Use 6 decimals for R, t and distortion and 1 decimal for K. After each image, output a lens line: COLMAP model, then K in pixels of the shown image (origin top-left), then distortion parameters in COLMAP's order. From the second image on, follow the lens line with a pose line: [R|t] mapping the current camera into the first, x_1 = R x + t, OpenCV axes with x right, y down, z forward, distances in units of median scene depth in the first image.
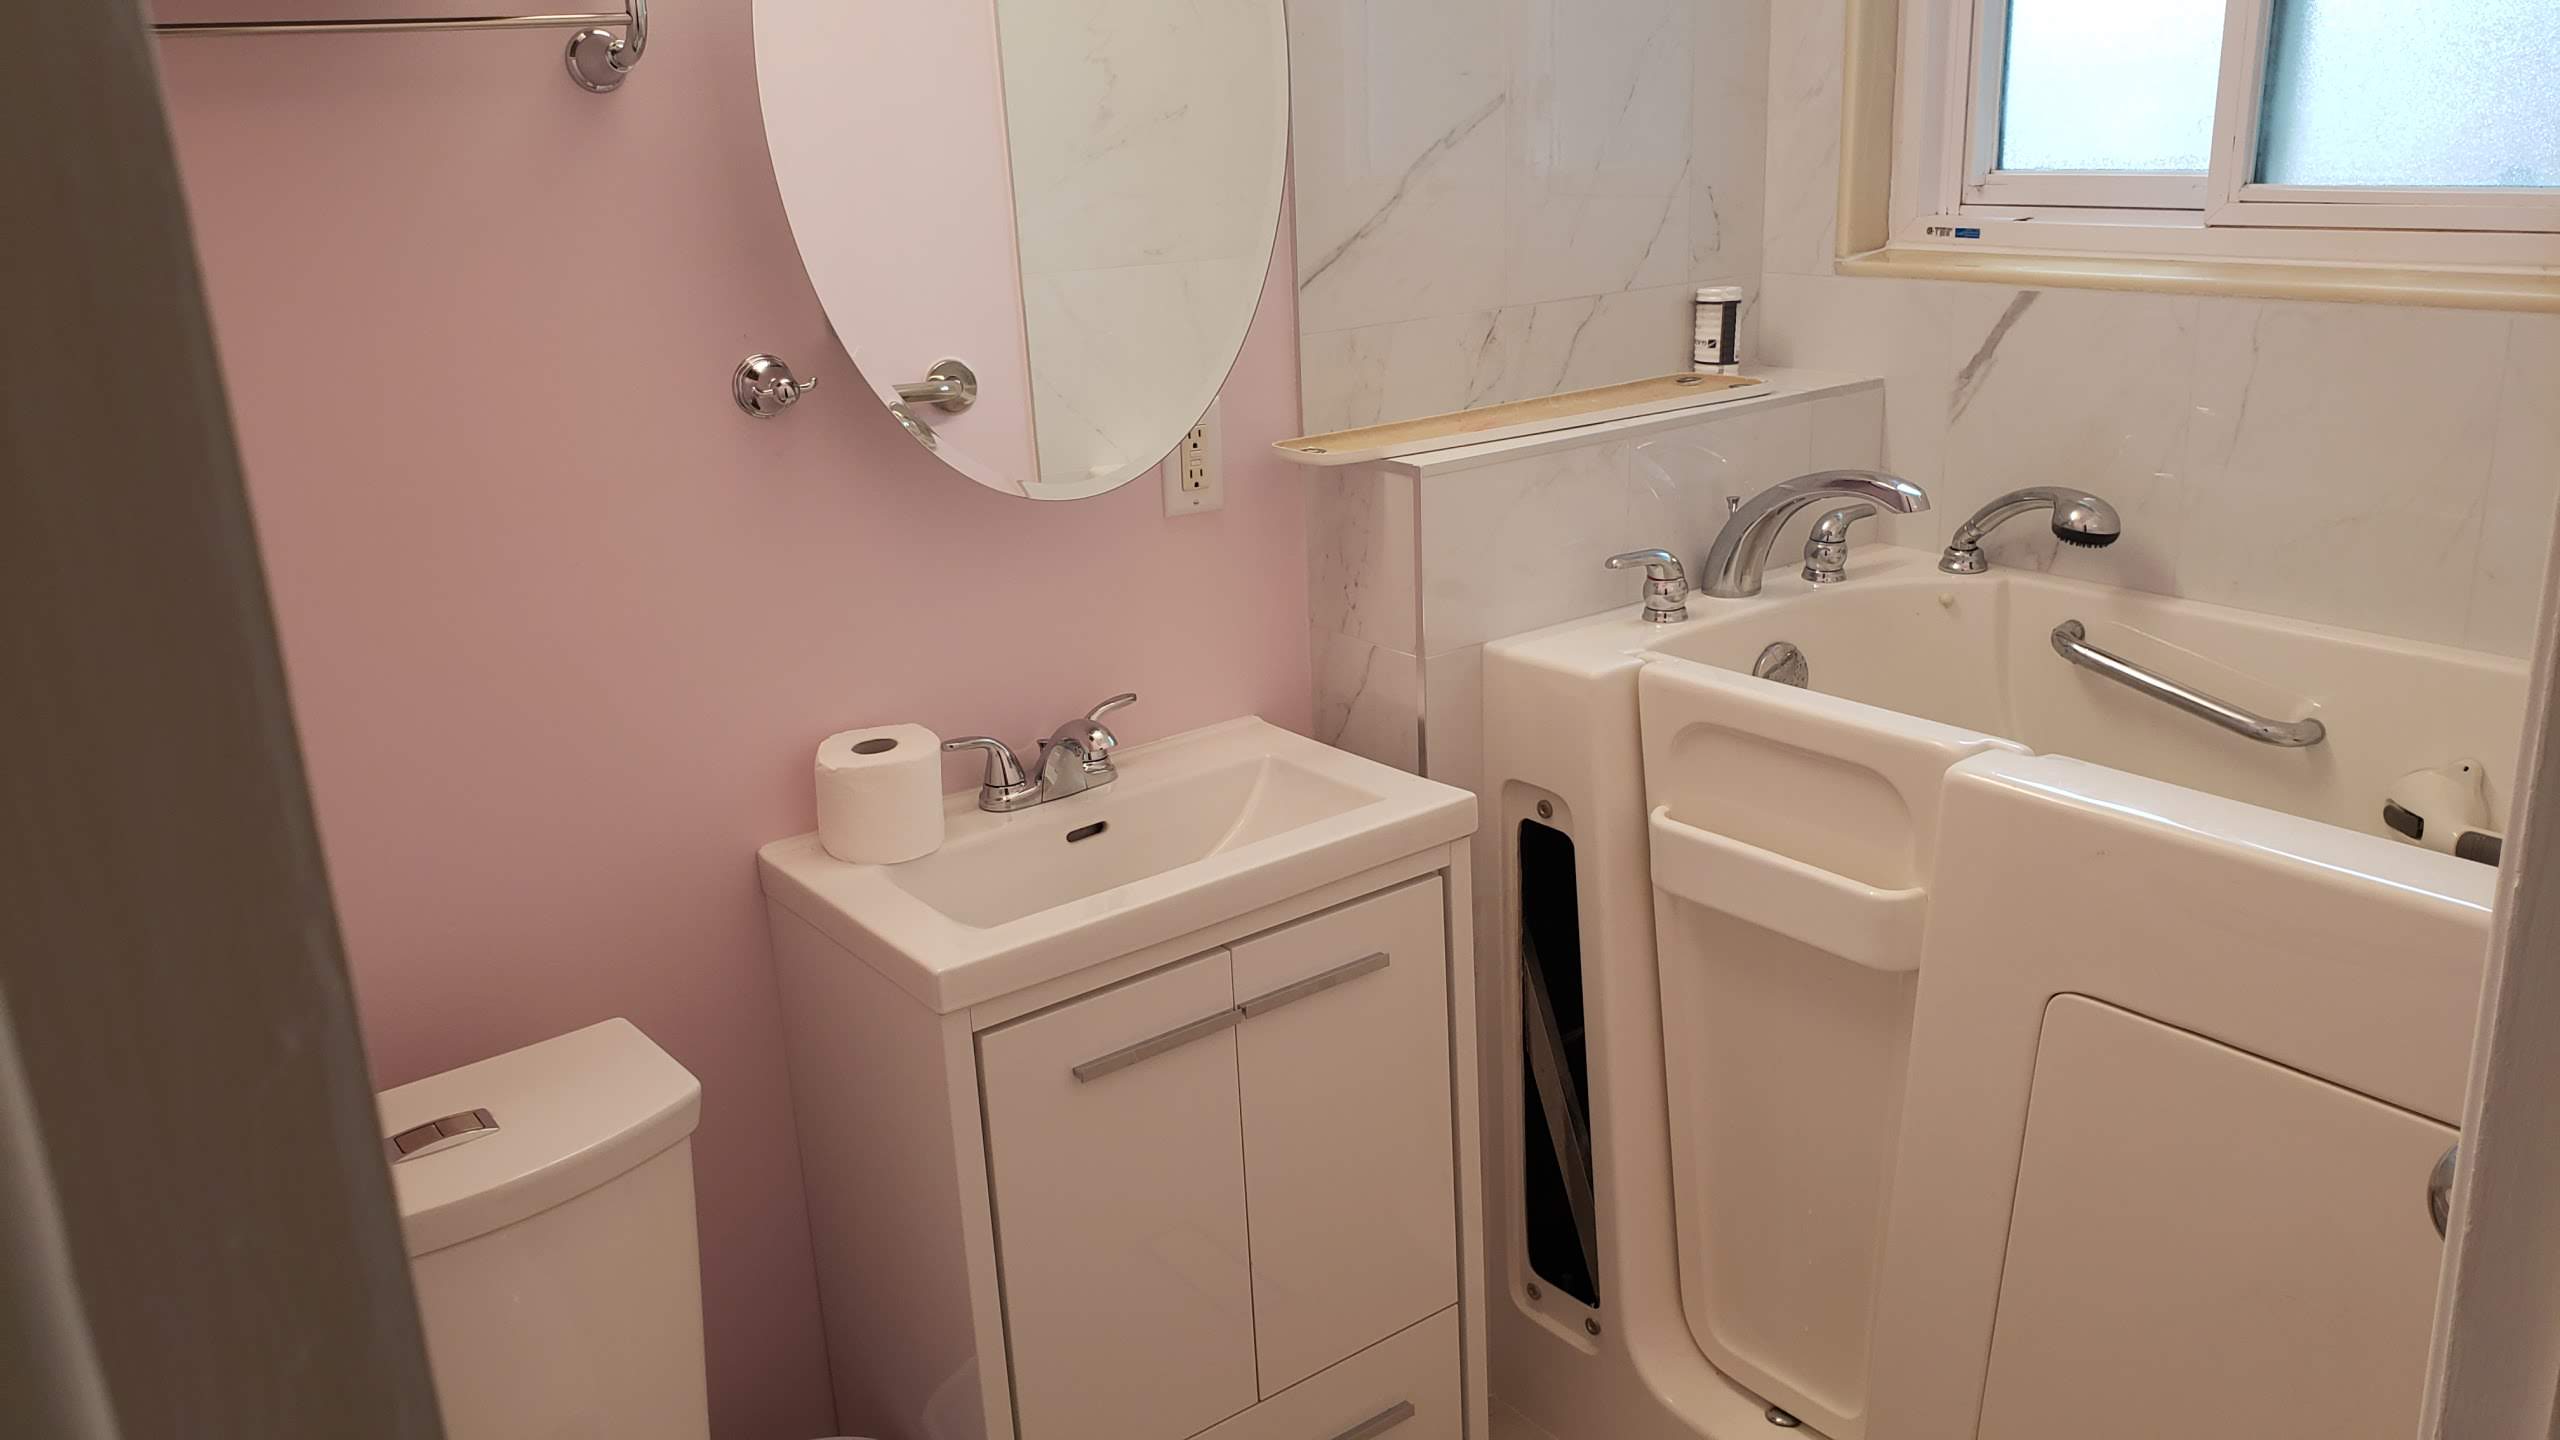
lens RADIAL K [[1951.4, 0, 1278.4], [0, 1951.4, 724.7], [0, 0, 1]] dist [0.042434, -0.052737]
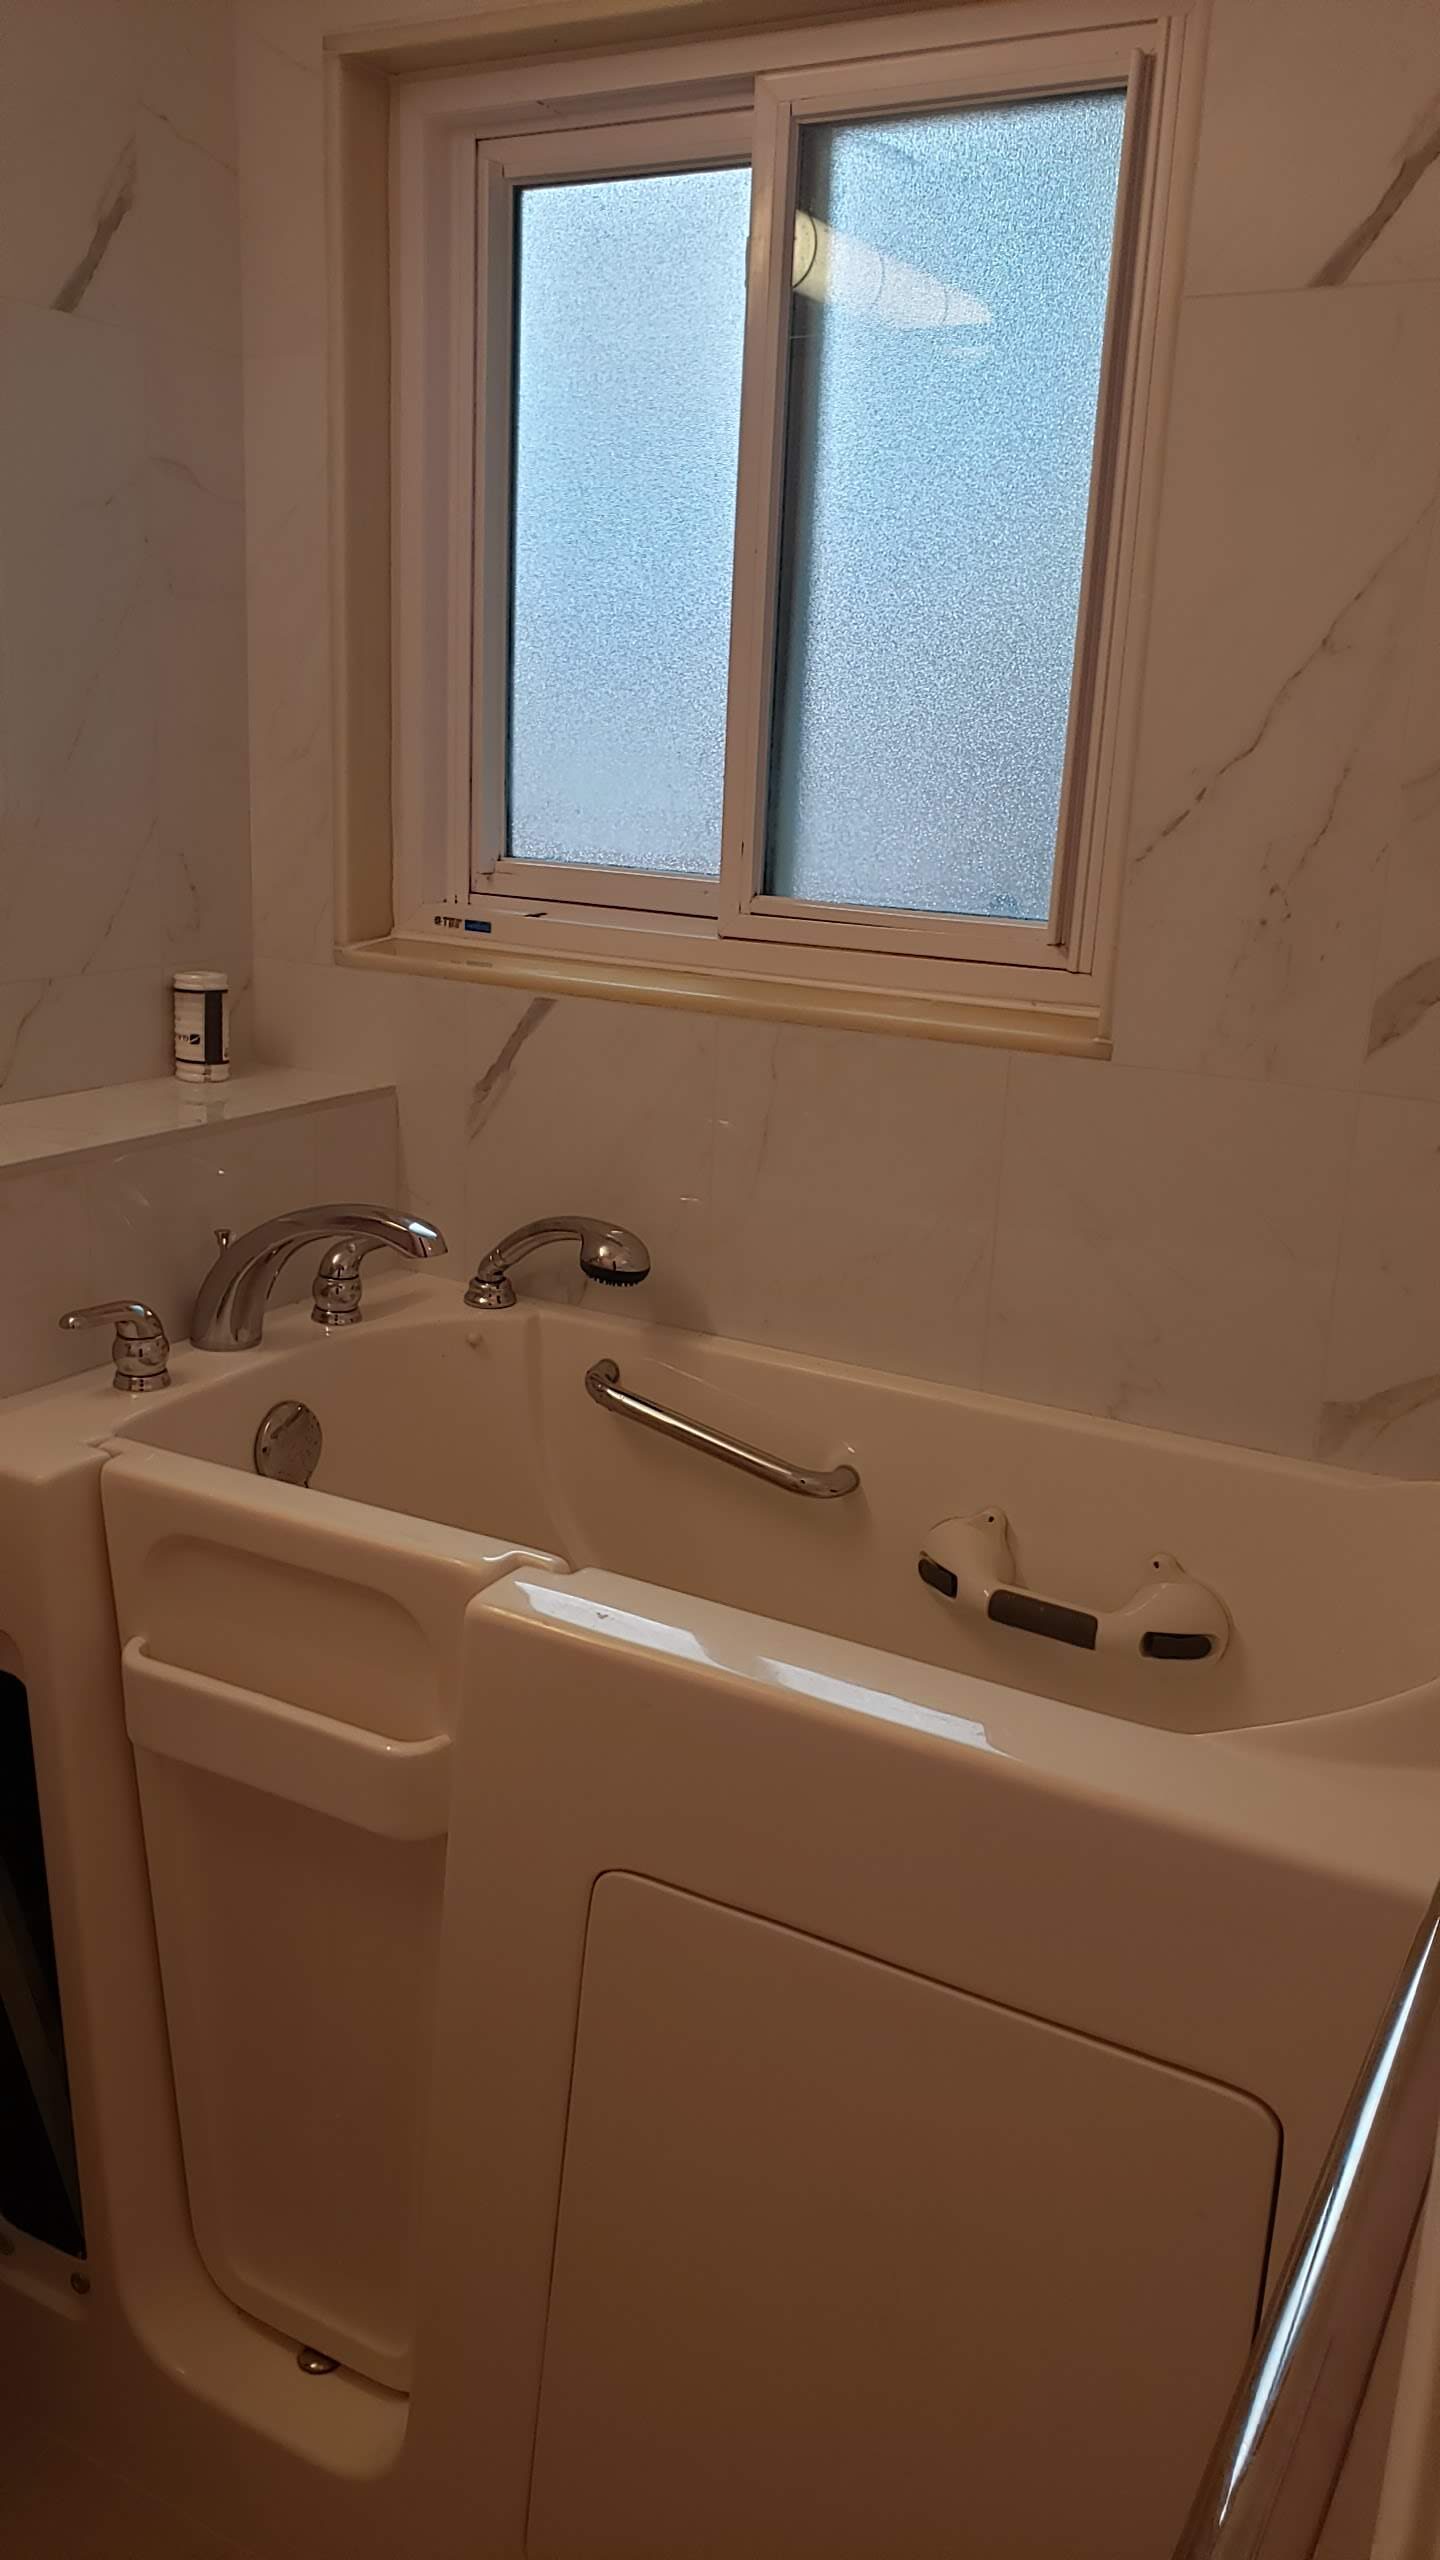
lens RADIAL K [[1951.4, 0, 714.7], [0, 1951.4, 1282.2], [0, 0, 1]] dist [0.042434, -0.052737]
pose [[0.906781, -0.032022, 0.420384, 0.074469], [0.046061, 0.998667, -0.023282, -0.067356], [-0.419078, 0.040475, 0.907048, 0.165256]]
